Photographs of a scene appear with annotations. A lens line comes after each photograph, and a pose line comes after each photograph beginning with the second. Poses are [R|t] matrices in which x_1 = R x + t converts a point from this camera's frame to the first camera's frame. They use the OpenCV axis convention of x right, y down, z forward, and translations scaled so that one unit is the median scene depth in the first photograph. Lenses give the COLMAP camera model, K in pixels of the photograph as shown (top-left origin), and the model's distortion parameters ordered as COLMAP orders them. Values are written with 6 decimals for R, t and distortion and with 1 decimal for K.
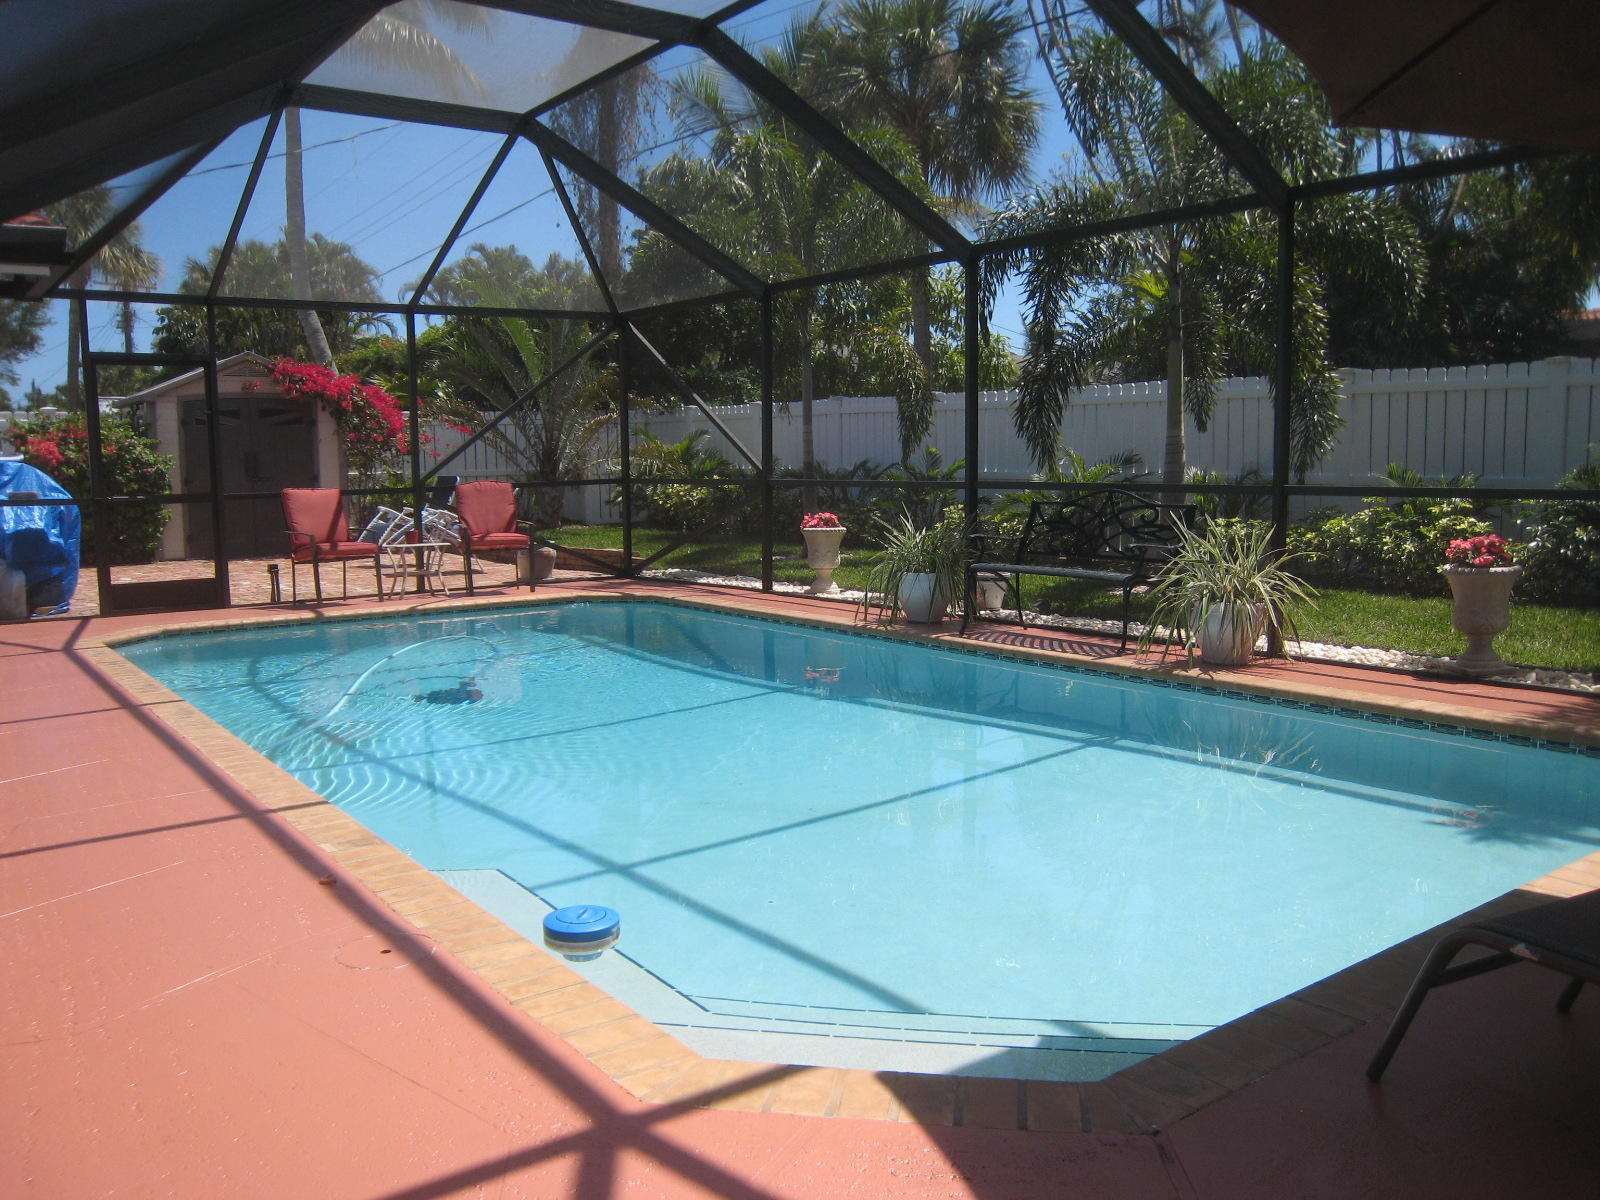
lens RADIAL K [[1299.7, 0, 800.0], [0, 1299.7, 600.0], [0, 0, 1]] dist [-0.110724, 0.003889]
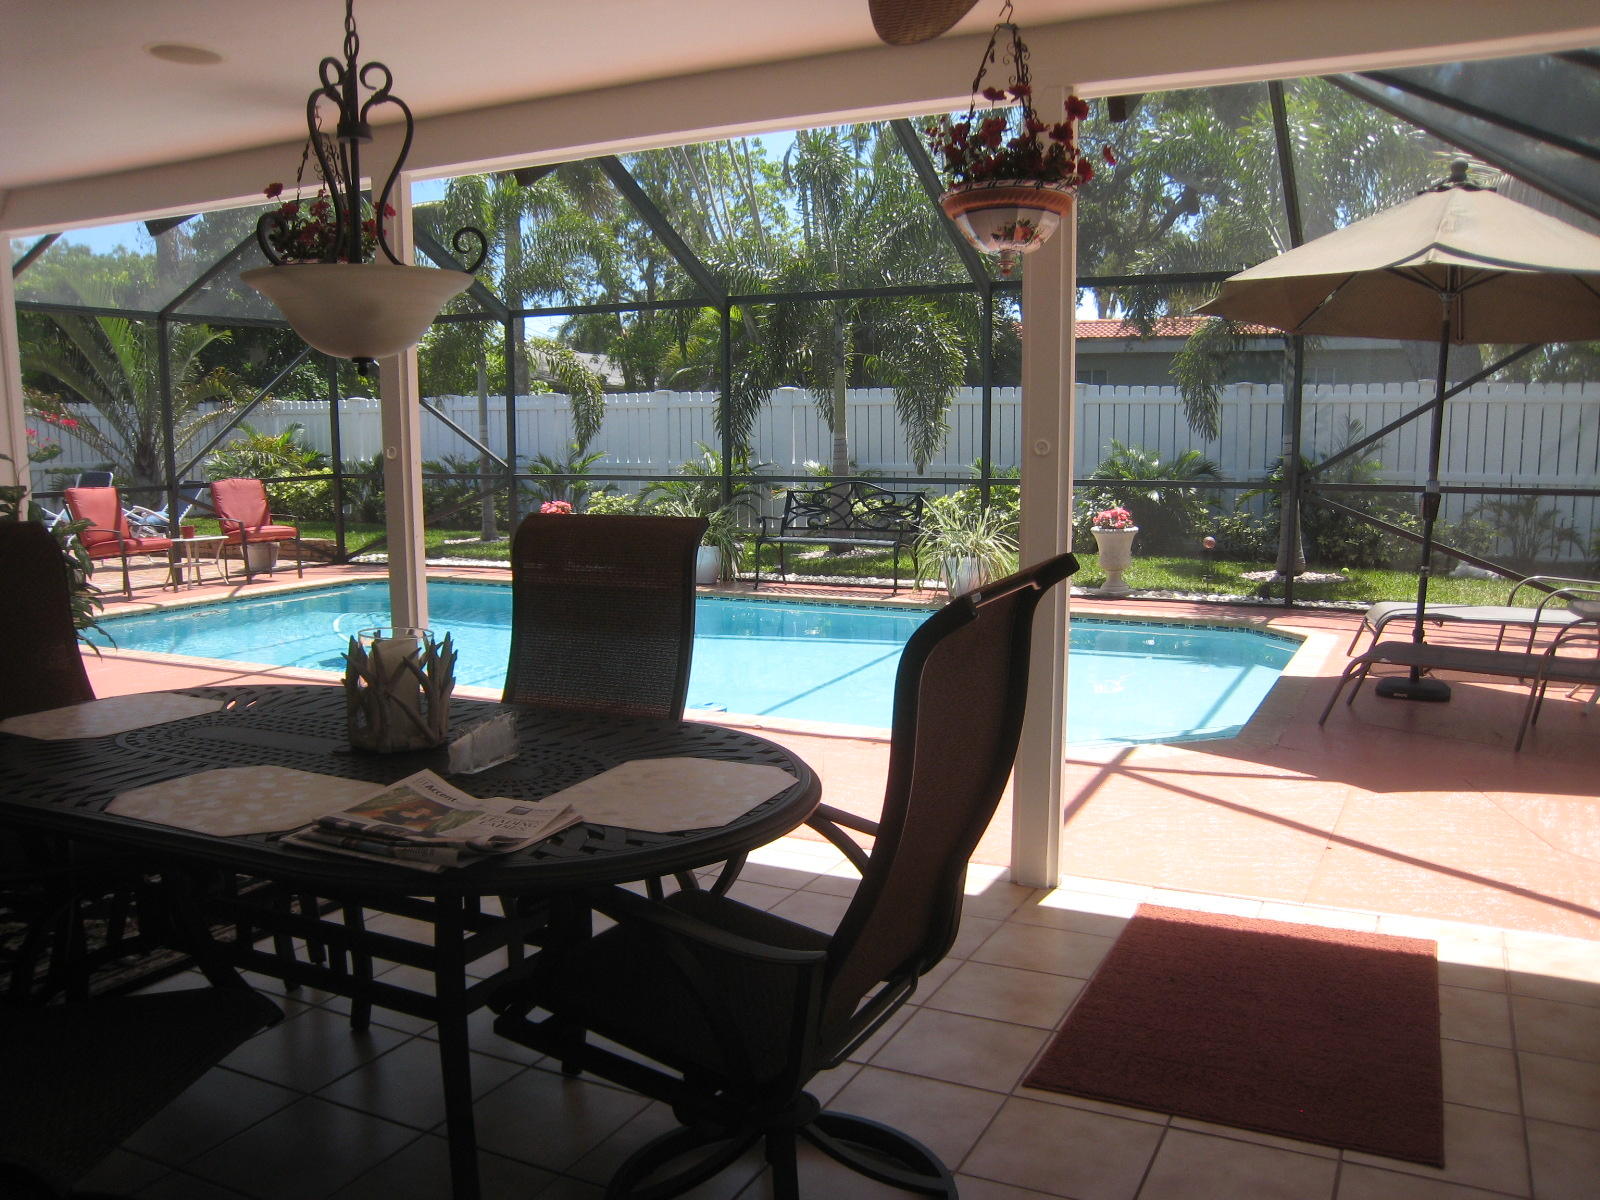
lens RADIAL K [[1299.7, 0, 800.0], [0, 1299.7, 600.0], [0, 0, 1]] dist [-0.110724, 0.003889]
pose [[0.889154, -0.048829, 0.454995, -0.427304], [0.043544, 0.998807, 0.022095, 0.008214], [-0.455531, 0.000166, 0.890220, -0.210536]]
